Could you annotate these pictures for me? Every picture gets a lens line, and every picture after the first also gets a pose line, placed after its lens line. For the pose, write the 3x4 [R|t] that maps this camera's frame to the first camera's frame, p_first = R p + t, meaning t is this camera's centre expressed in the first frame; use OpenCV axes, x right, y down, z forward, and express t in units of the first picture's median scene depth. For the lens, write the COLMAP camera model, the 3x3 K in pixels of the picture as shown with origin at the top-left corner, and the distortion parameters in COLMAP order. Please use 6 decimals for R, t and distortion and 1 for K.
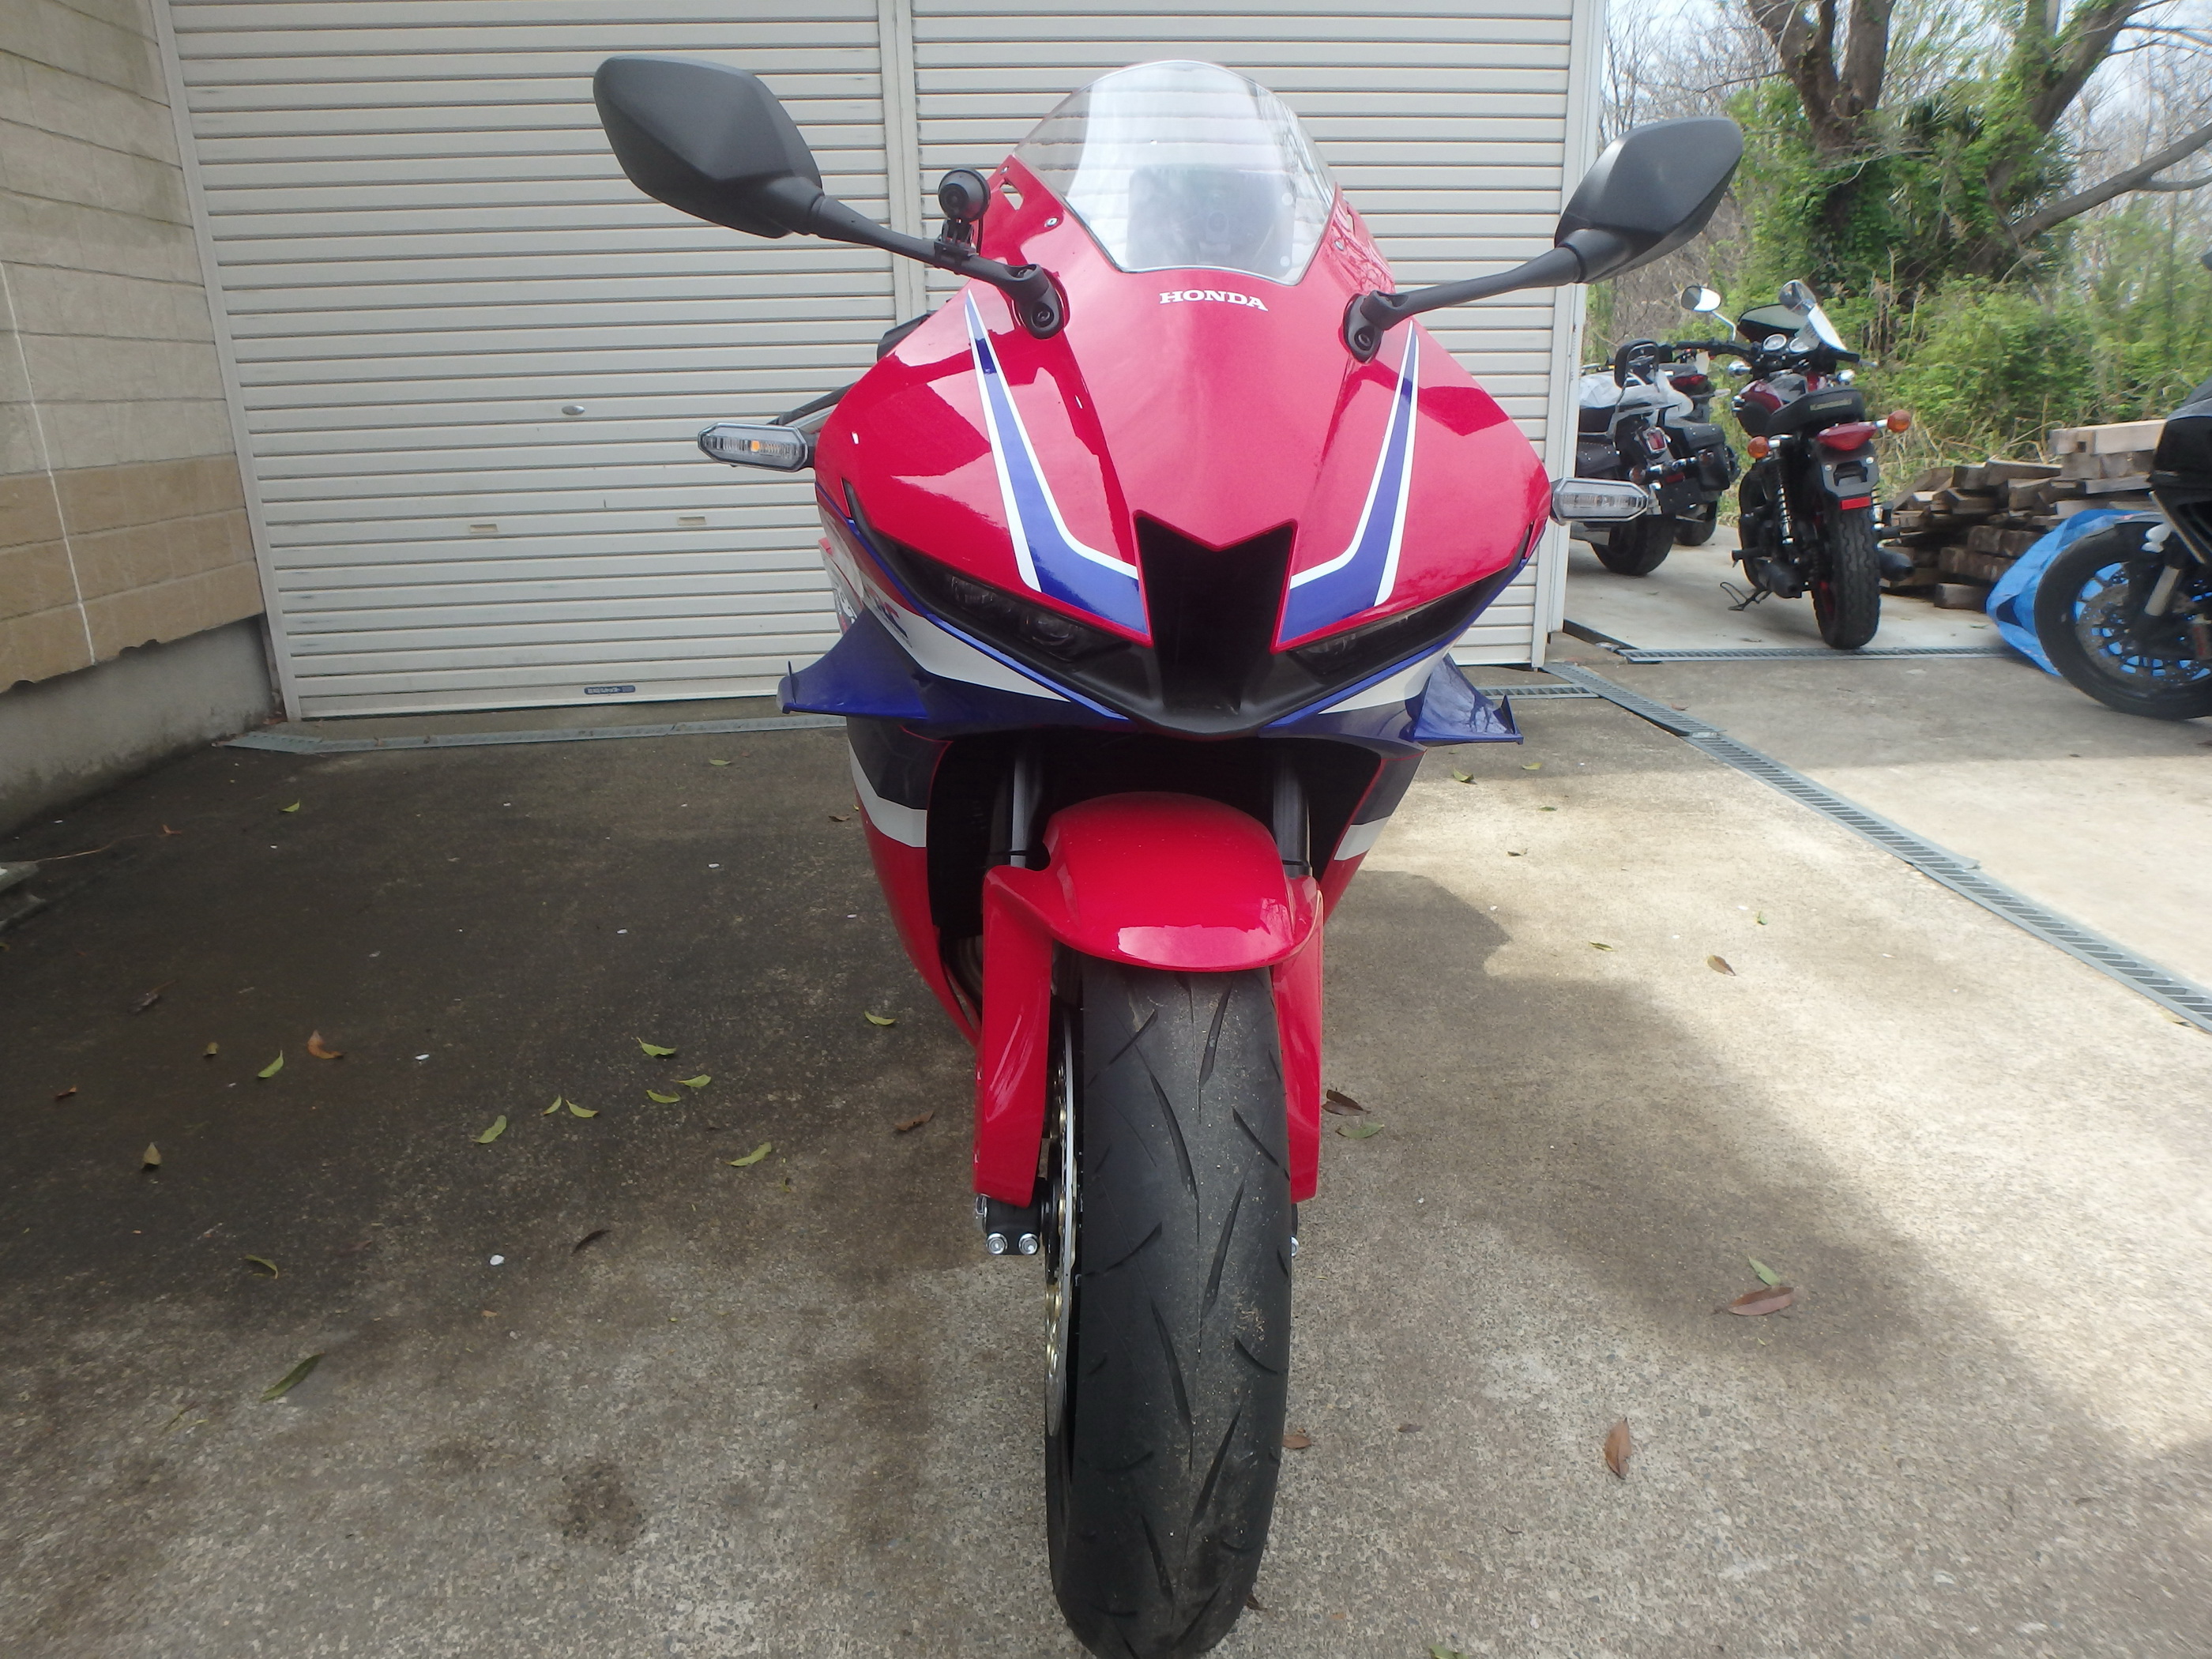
lens RADIAL K [[1378.9, 0, 1118.9], [0, 1378.9, 810.4], [0, 0, 1]] dist [-0.039989, 0.013012]
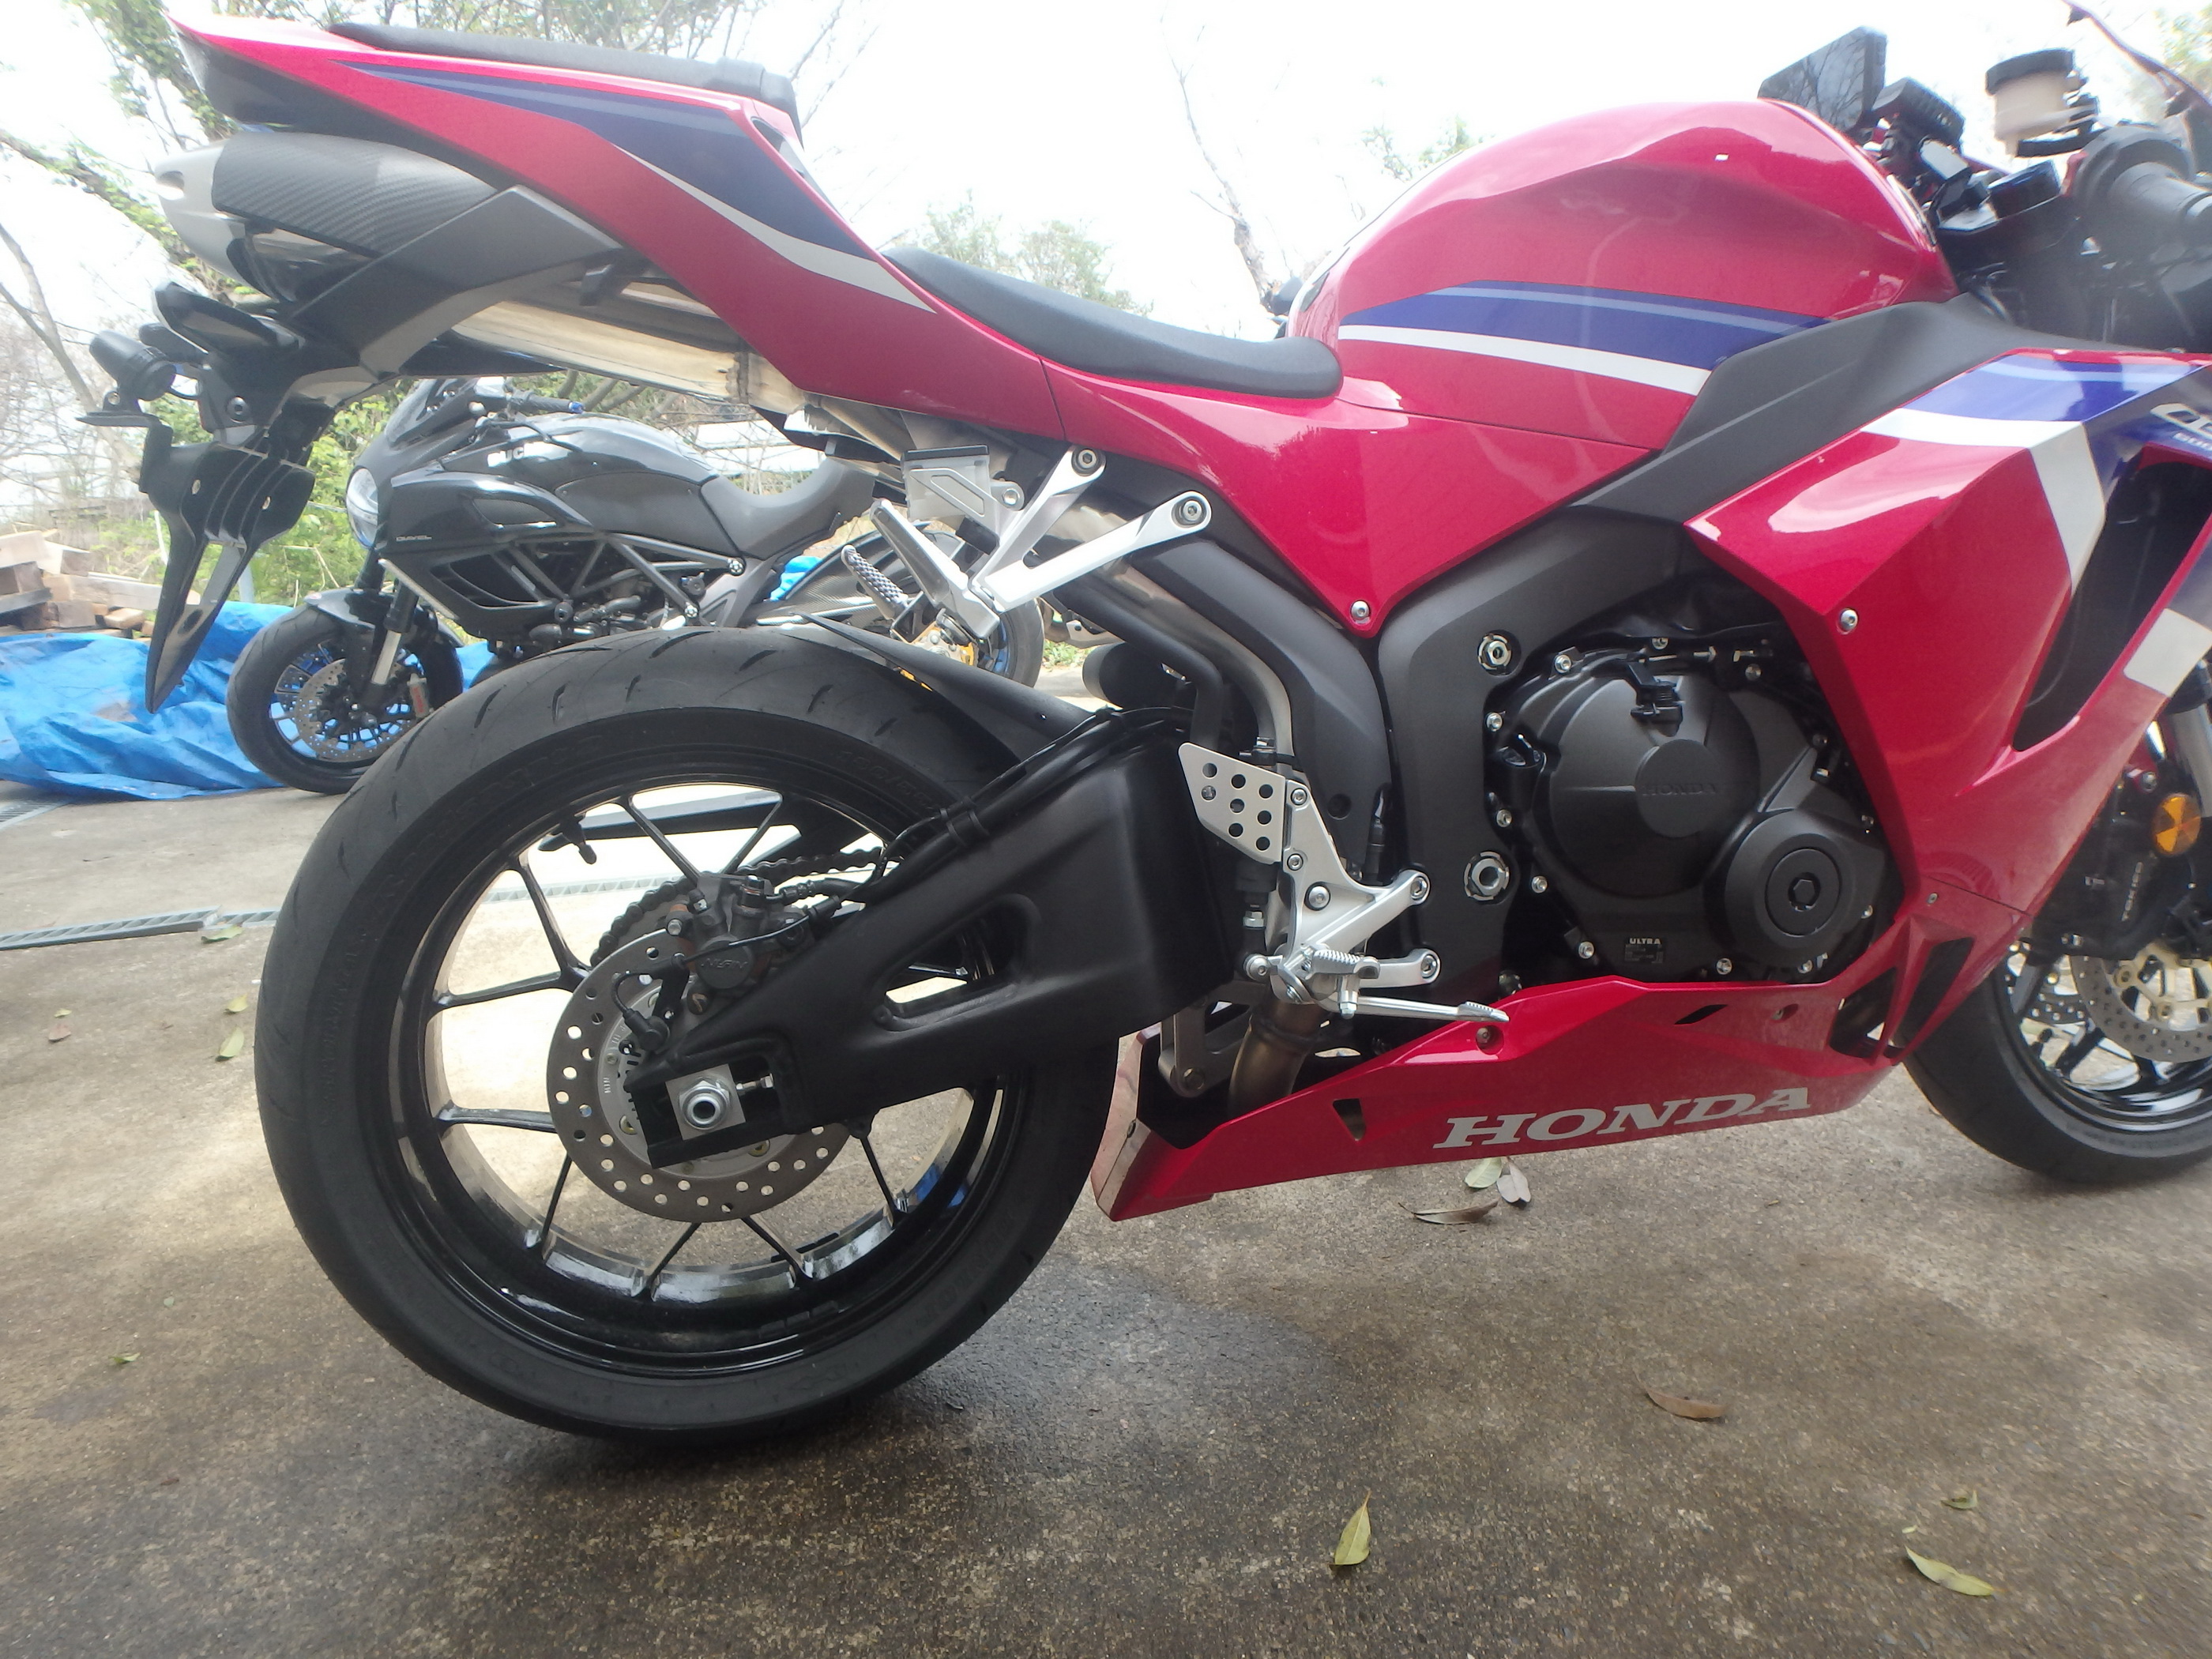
lens RADIAL K [[1378.9, 0, 1102.6], [0, 1378.9, 821.4], [0, 0, 1]] dist [-0.039989, 0.013012]
pose [[-0.143460, -0.219211, 0.965073, -0.773724], [0.327102, 0.909852, 0.255292, -0.300096], [-0.934036, 0.352302, -0.058823, 1.435239]]
